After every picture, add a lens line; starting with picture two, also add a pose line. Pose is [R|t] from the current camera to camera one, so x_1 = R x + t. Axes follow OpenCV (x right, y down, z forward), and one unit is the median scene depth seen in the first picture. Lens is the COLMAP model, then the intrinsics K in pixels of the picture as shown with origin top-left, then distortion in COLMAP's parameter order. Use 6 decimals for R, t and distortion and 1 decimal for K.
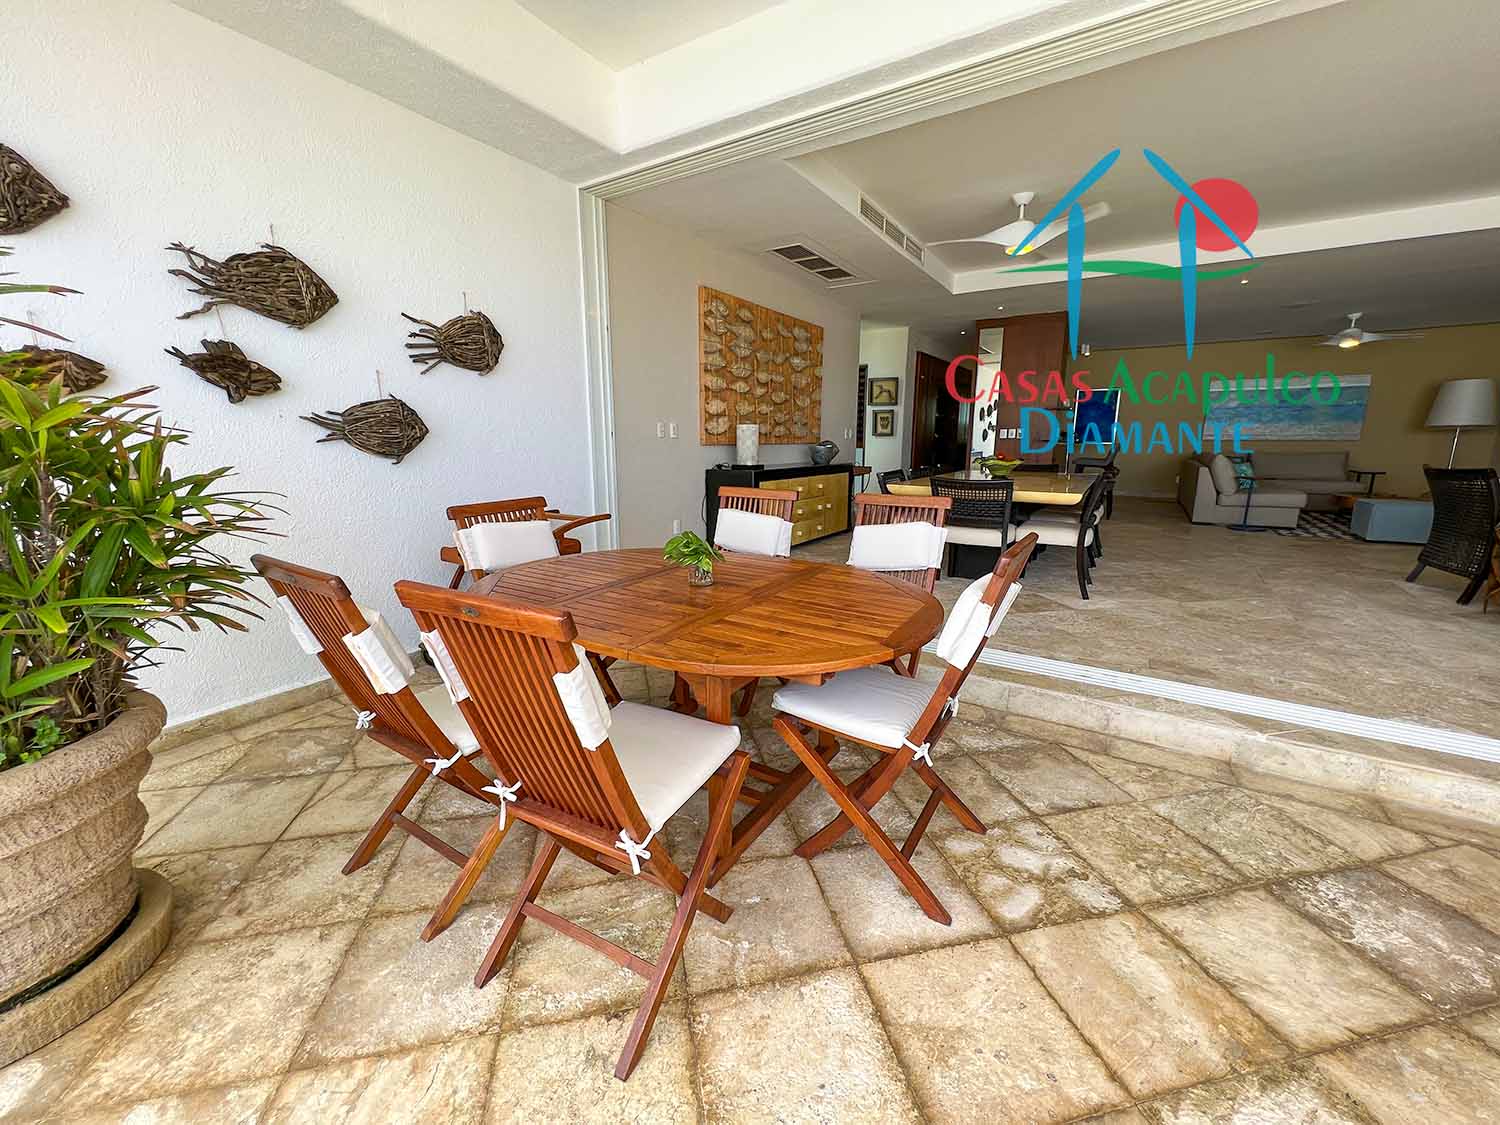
lens RADIAL K [[600.6, 0, 747.0], [0, 600.6, 559.2], [0, 0, 1]] dist [-0.002642, 0.000792]
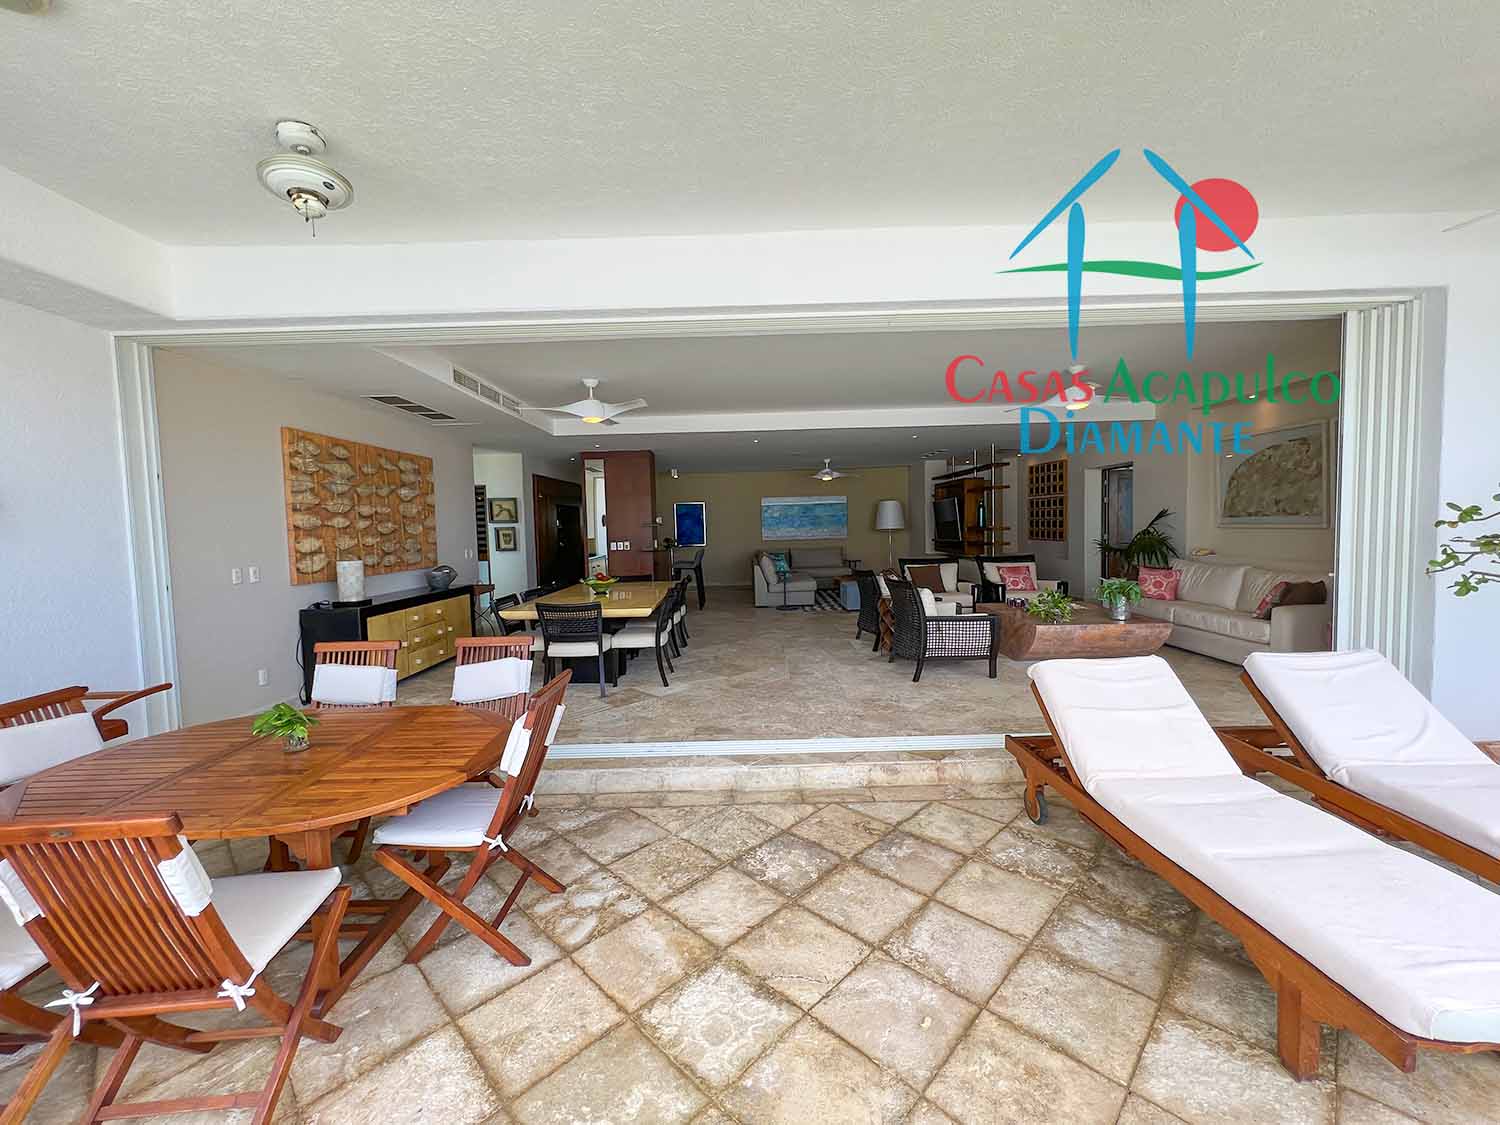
lens RADIAL K [[600.6, 0, 746.8], [0, 600.6, 559.1], [0, 0, 1]] dist [-0.002642, 0.000792]
pose [[0.840094, -0.053736, 0.539773, 0.033858], [0.134666, 0.984590, -0.111572, -0.053934], [-0.525459, 0.166420, 0.834384, -0.329888]]
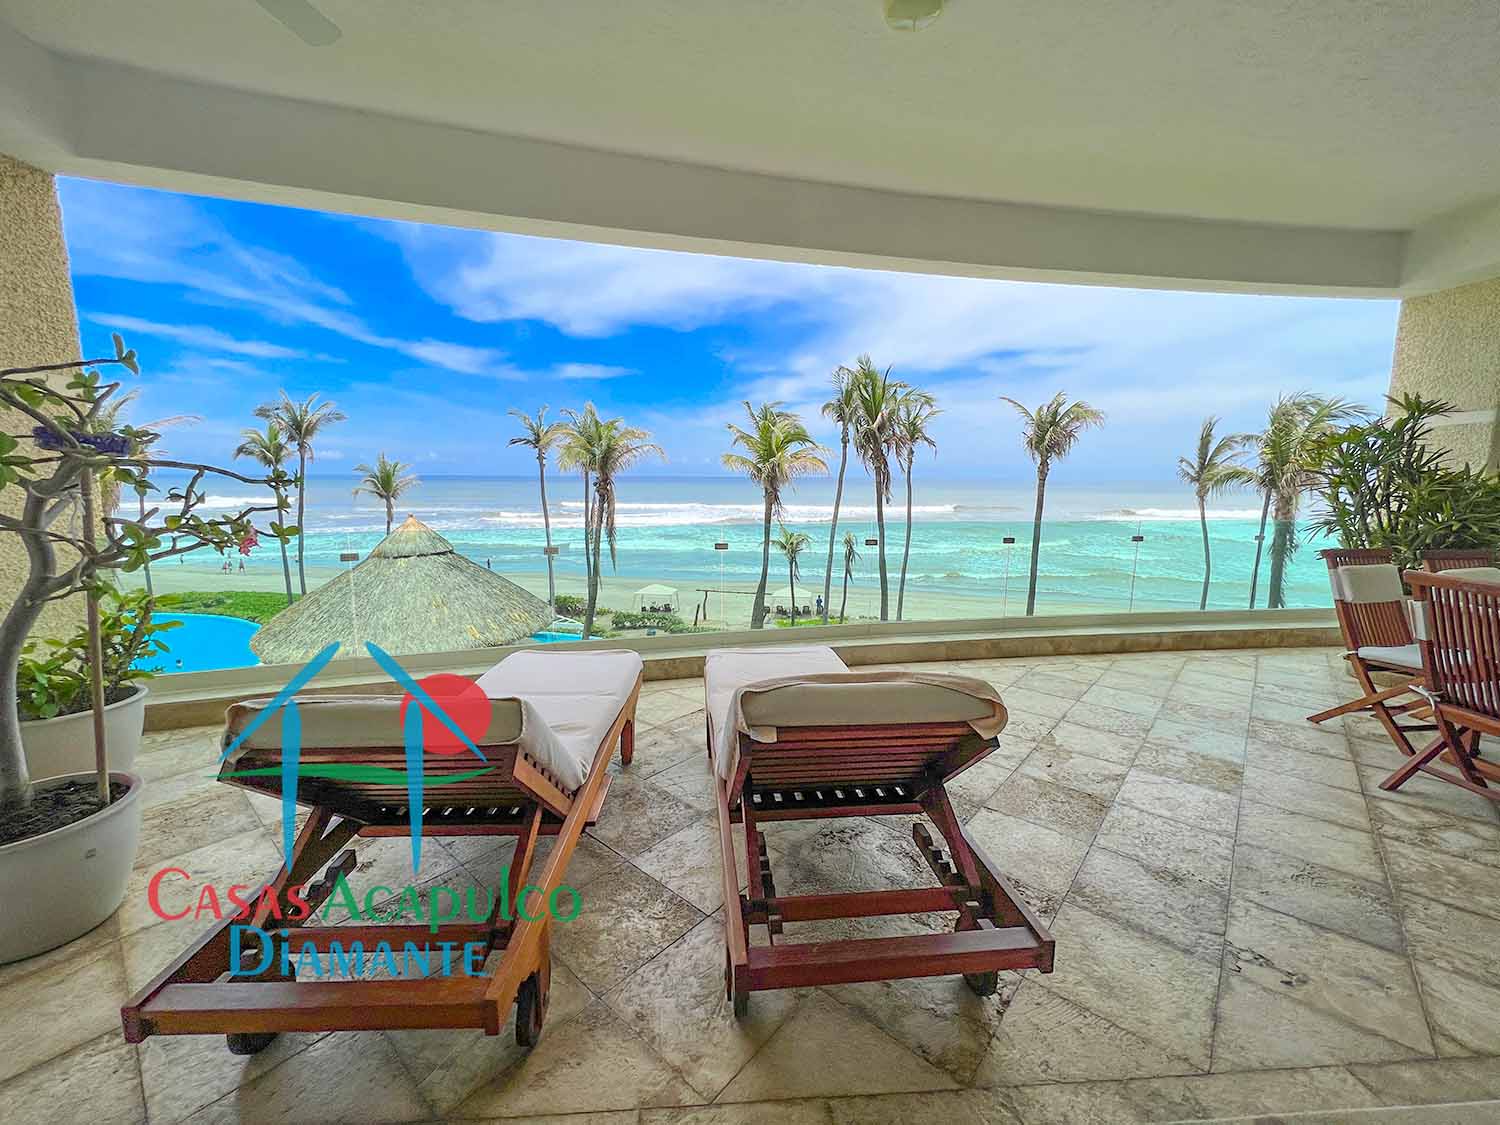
lens RADIAL K [[600.6, 0, 746.3], [0, 600.6, 559.2], [0, 0, 1]] dist [-0.002642, 0.000792]
pose [[-0.802918, 0.076749, -0.591128, 1.540037], [-0.126363, 0.947223, 0.294619, -0.157951], [0.582542, 0.311252, -0.750845, 0.577617]]
